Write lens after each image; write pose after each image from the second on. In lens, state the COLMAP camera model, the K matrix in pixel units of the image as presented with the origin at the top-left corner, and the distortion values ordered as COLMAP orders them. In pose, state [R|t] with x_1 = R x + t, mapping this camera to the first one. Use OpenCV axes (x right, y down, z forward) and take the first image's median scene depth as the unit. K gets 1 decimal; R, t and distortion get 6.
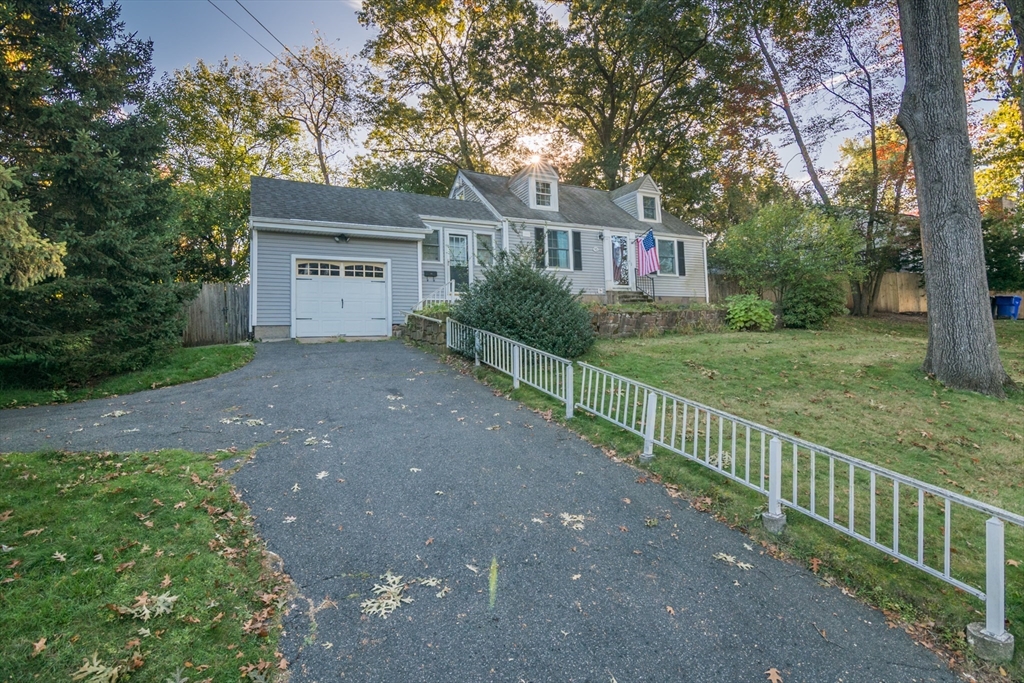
lens RADIAL K [[496.9, 0, 512.2], [0, 496.9, 341.1], [0, 0, 1]] dist [-0.003231, -0.004339]
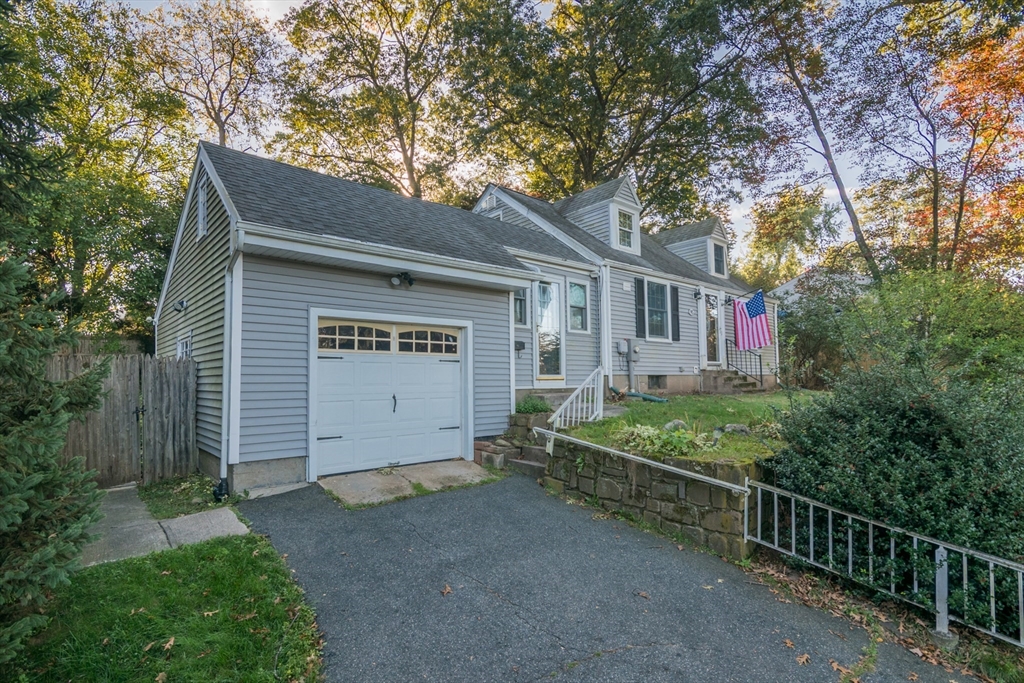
lens RADIAL K [[496.9, 0, 485.5], [0, 496.9, 378.2], [0, 0, 1]] dist [-0.003231, -0.004339]
pose [[0.976540, 0.023218, 0.214080, -0.352727], [-0.022806, 0.999730, -0.004393, -0.100067], [-0.214124, -0.000593, 0.976806, 0.455801]]
